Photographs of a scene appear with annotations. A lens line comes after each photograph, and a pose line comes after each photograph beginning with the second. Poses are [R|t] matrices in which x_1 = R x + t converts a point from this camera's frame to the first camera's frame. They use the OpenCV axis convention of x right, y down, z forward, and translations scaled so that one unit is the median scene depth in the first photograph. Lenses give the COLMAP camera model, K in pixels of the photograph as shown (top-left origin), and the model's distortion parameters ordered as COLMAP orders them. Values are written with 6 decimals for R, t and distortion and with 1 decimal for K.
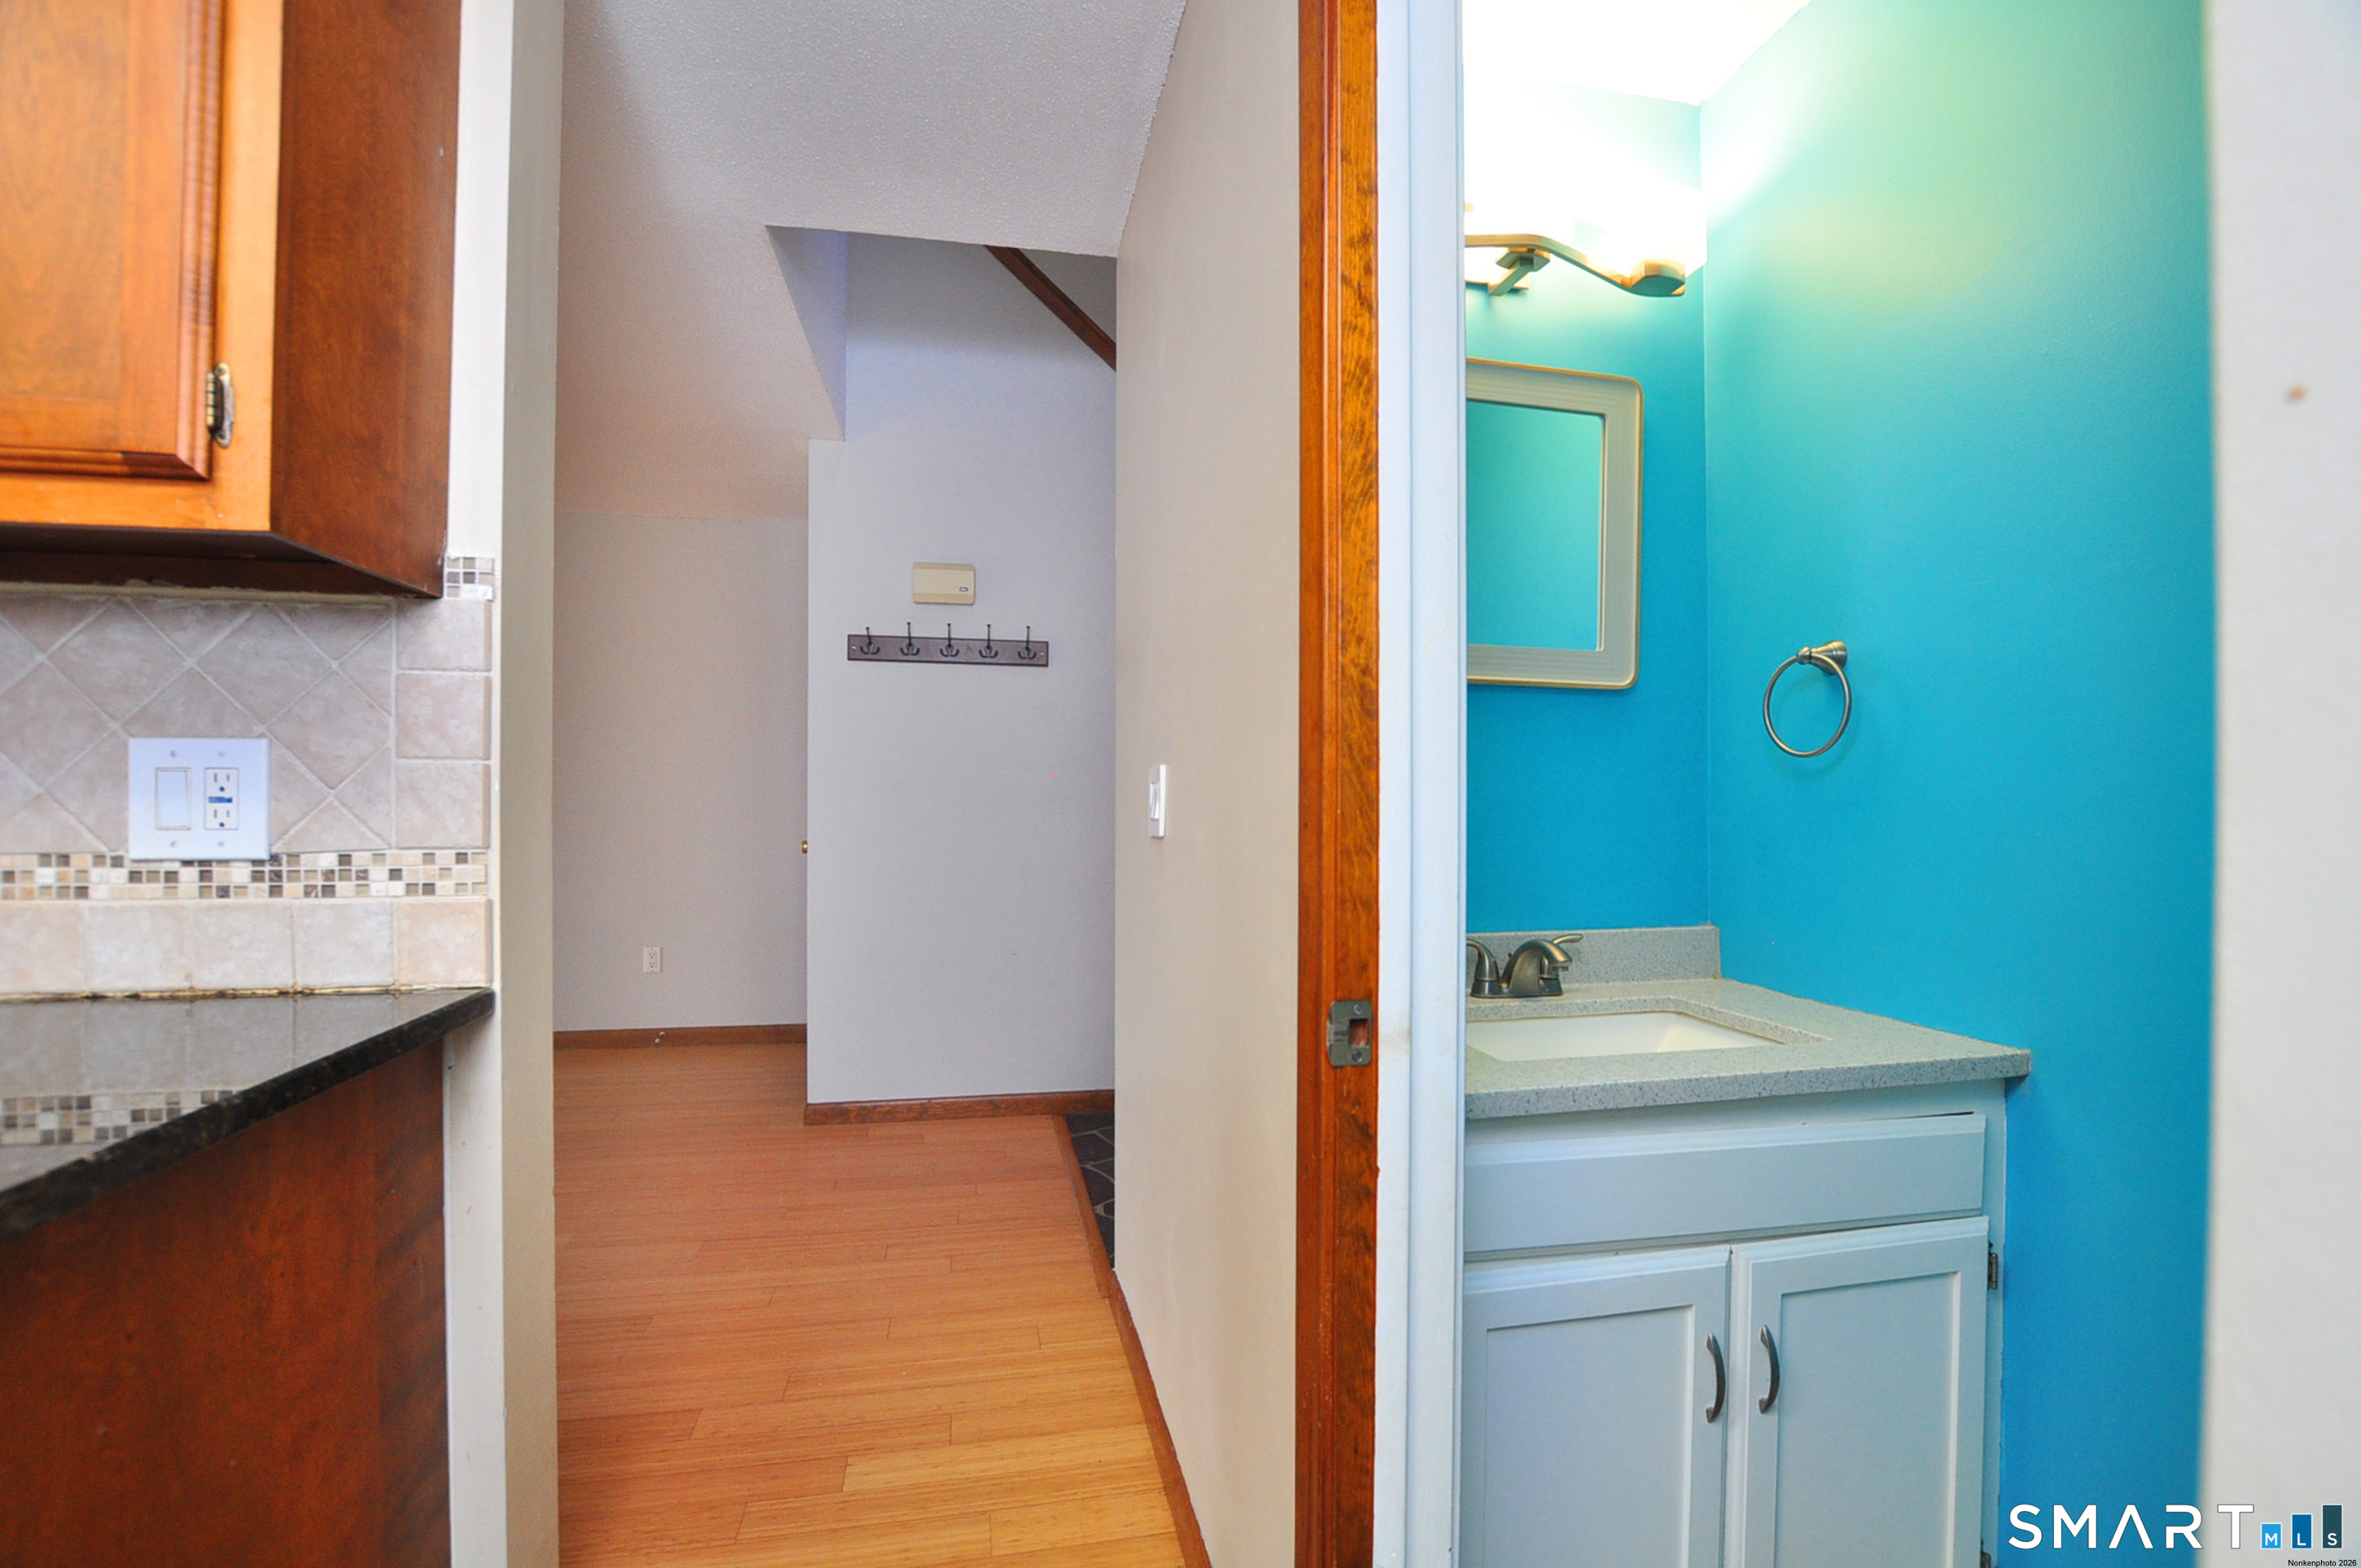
lens RADIAL K [[1051.1, 0, 1186.9], [0, 1051.1, 793.3], [0, 0, 1]] dist [-0.027317, 0.000578]
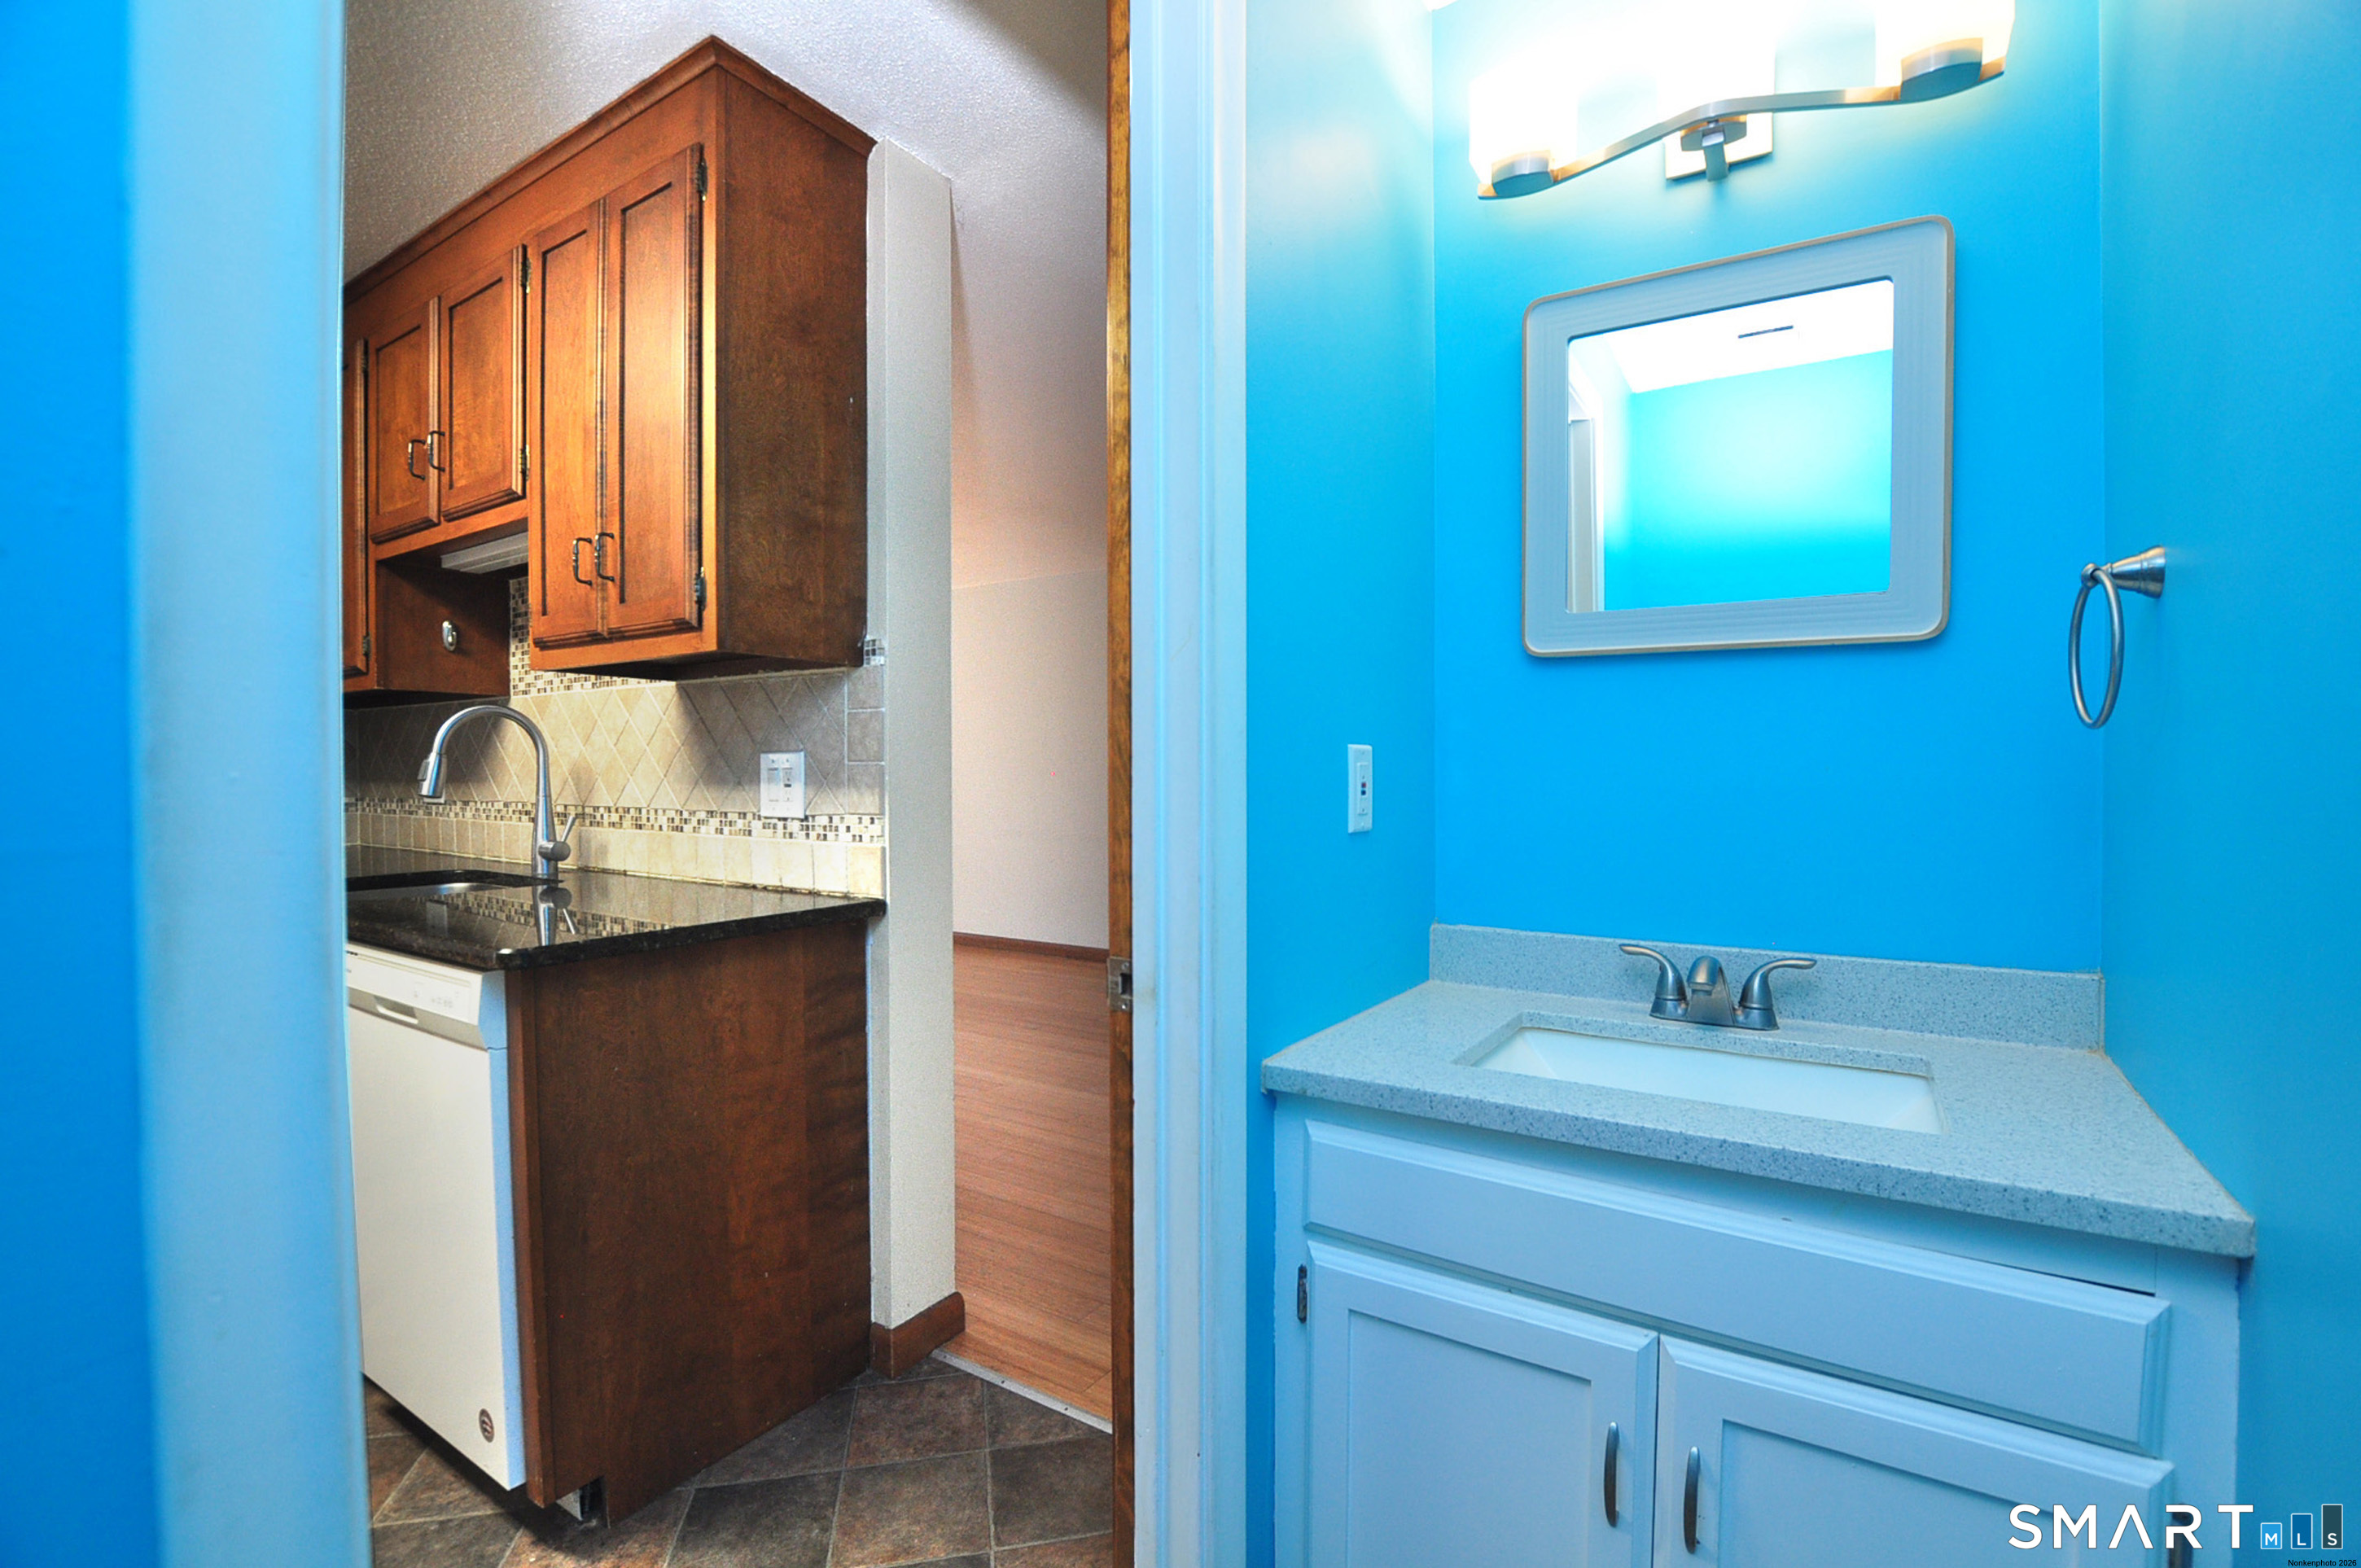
lens RADIAL K [[1051.1, 0, 1186.9], [0, 1051.1, 793.3], [0, 0, 1]] dist [-0.027317, 0.000578]
pose [[0.705851, 0.009568, -0.708295, 0.873916], [0.004639, 0.999825, 0.018129, -0.010589], [0.708345, -0.016082, 0.705683, 0.168026]]
